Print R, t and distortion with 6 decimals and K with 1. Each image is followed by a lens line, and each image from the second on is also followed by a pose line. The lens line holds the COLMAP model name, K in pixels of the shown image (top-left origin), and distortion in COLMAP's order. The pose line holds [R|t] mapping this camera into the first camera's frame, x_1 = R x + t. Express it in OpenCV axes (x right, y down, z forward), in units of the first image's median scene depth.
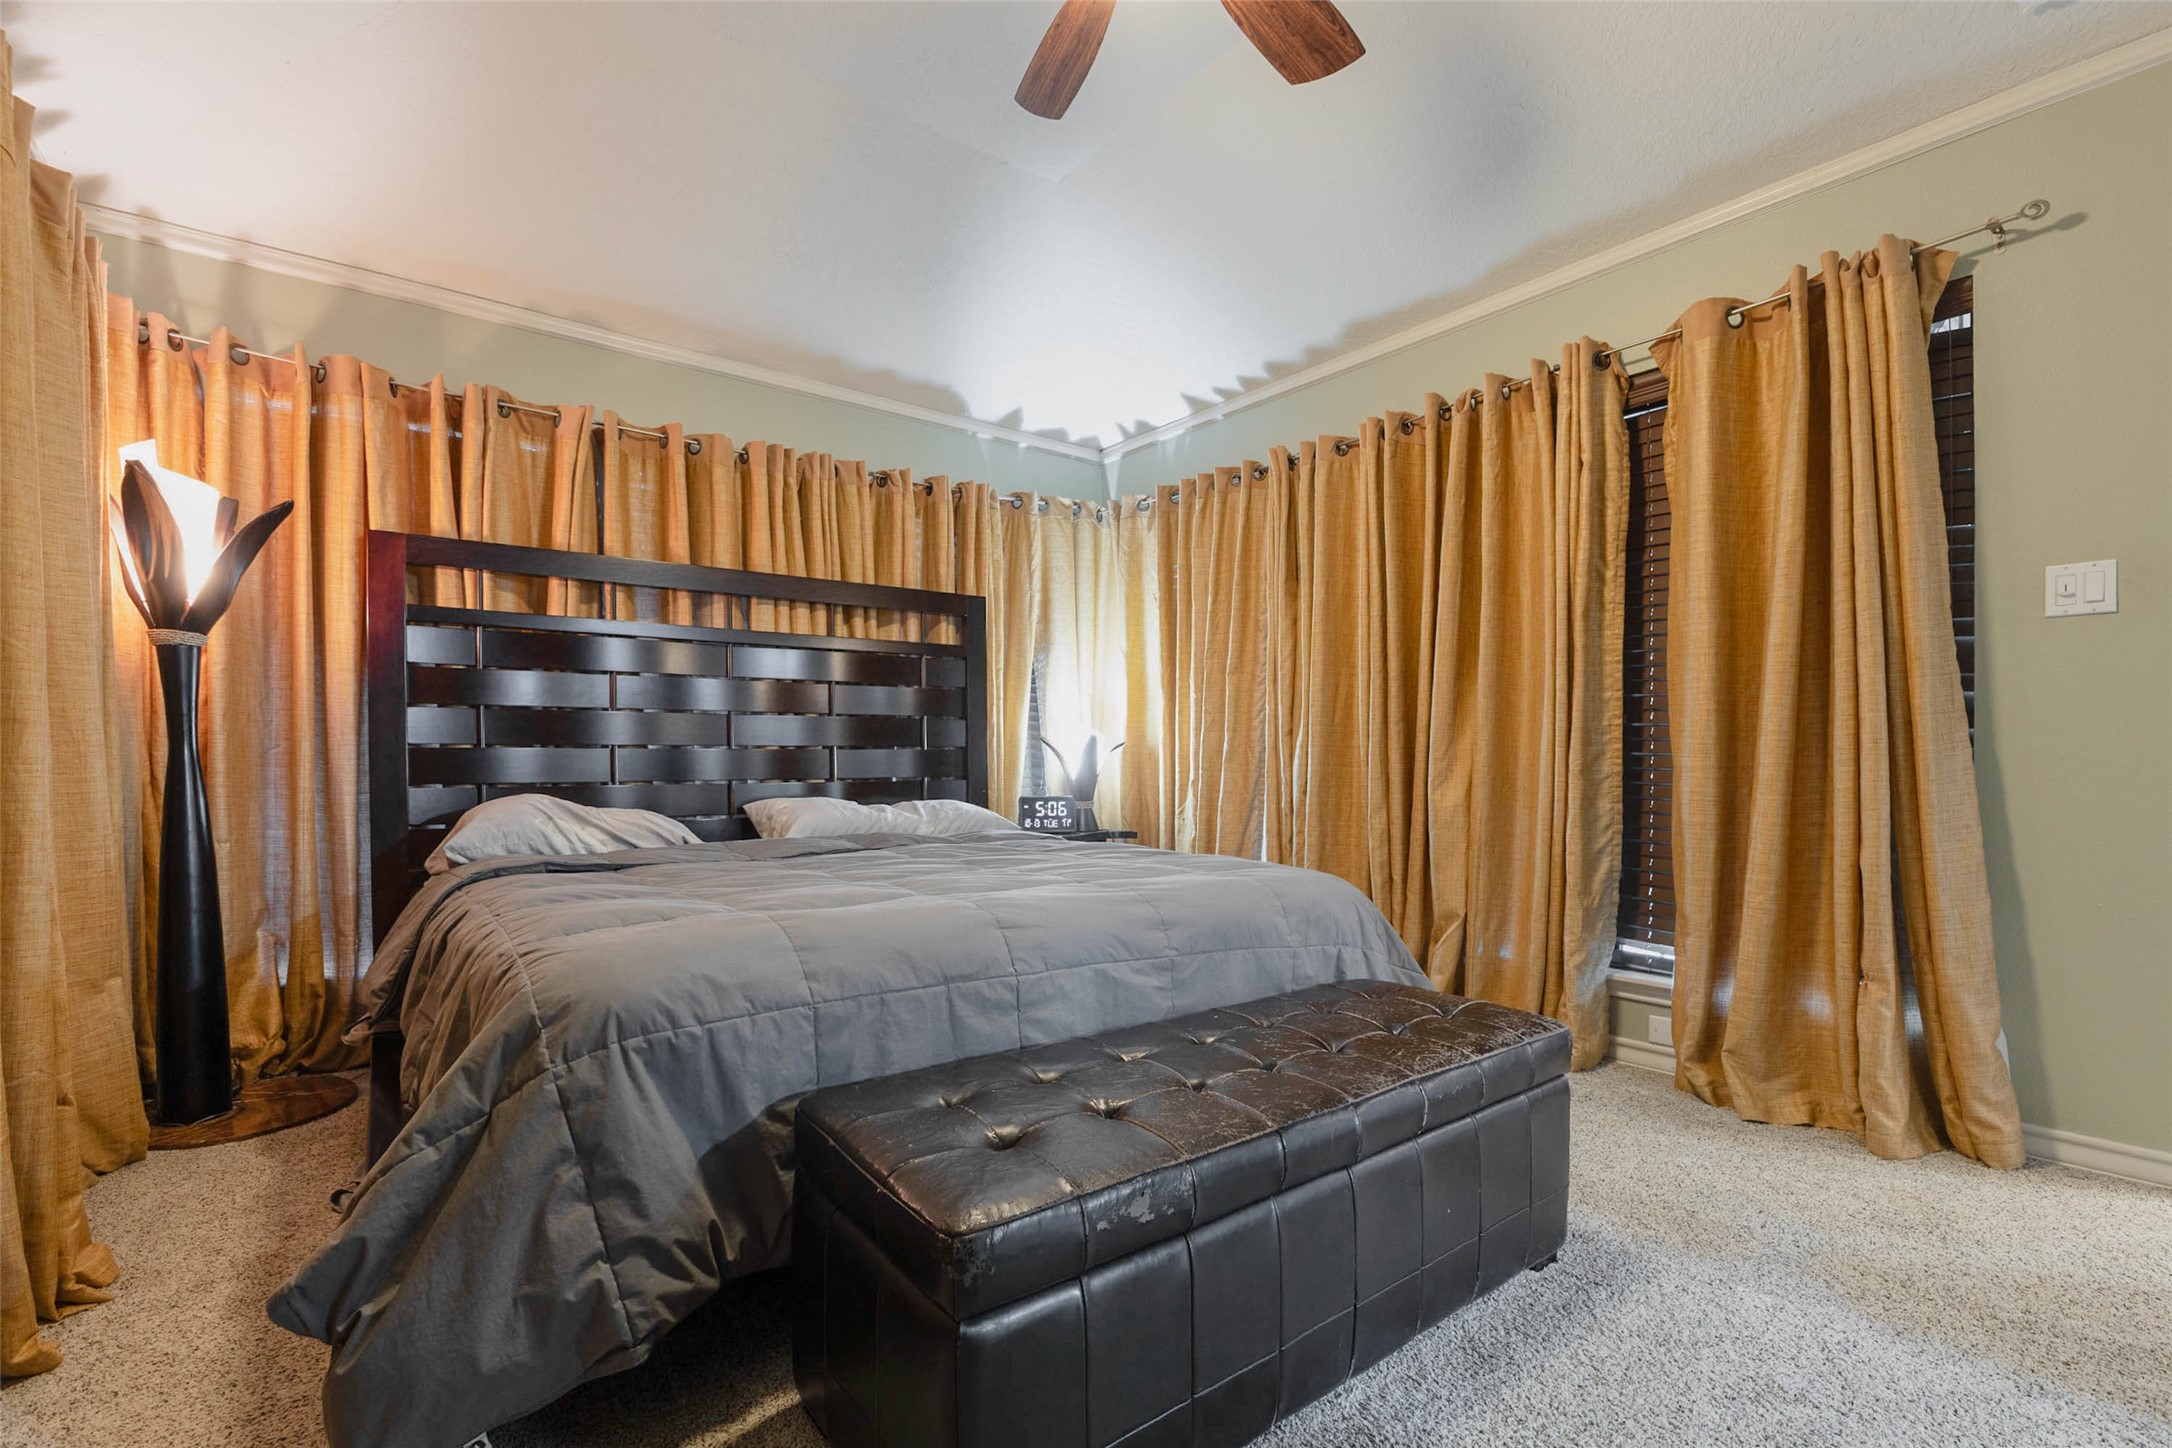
lens RADIAL K [[987.7, 0, 1086.7], [0, 987.7, 794.9], [0, 0, 1]] dist [-0.012758, -0.000447]
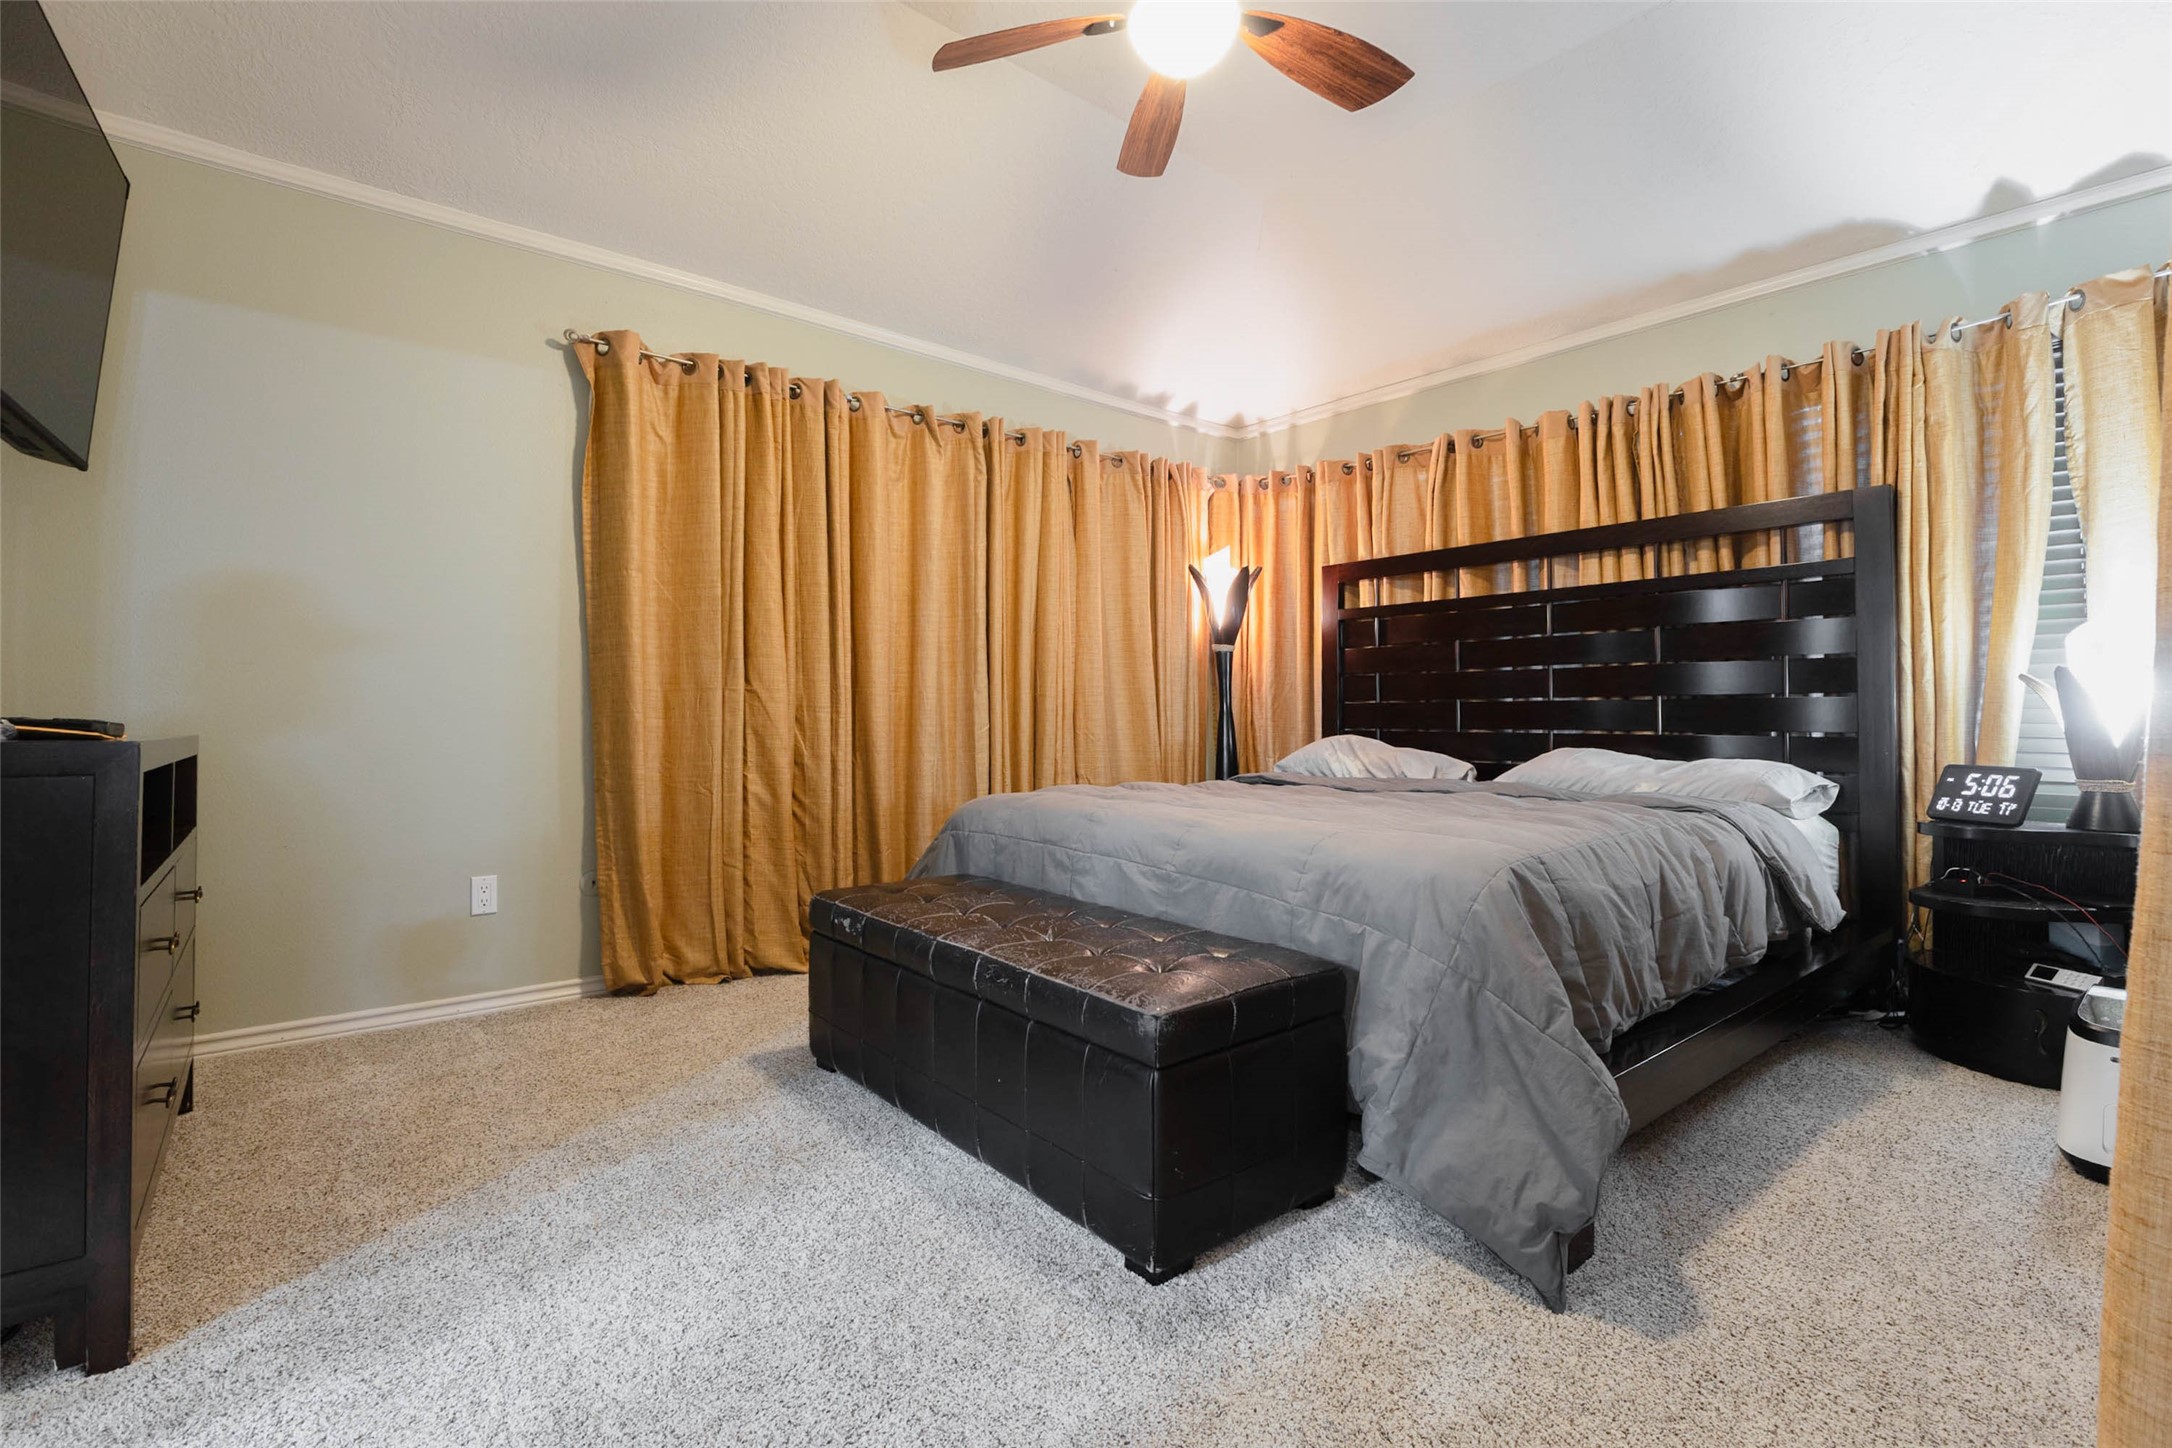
lens RADIAL K [[968.3, 0, 1086.0], [0, 968.3, 724.0], [0, 0, 1]] dist [-0.002202, -0.000307]
pose [[0.043271, 0.012384, -0.998987, 0.754347], [-0.036787, 0.999265, 0.010794, -0.014666], [0.998386, 0.036283, 0.043695, 0.504625]]
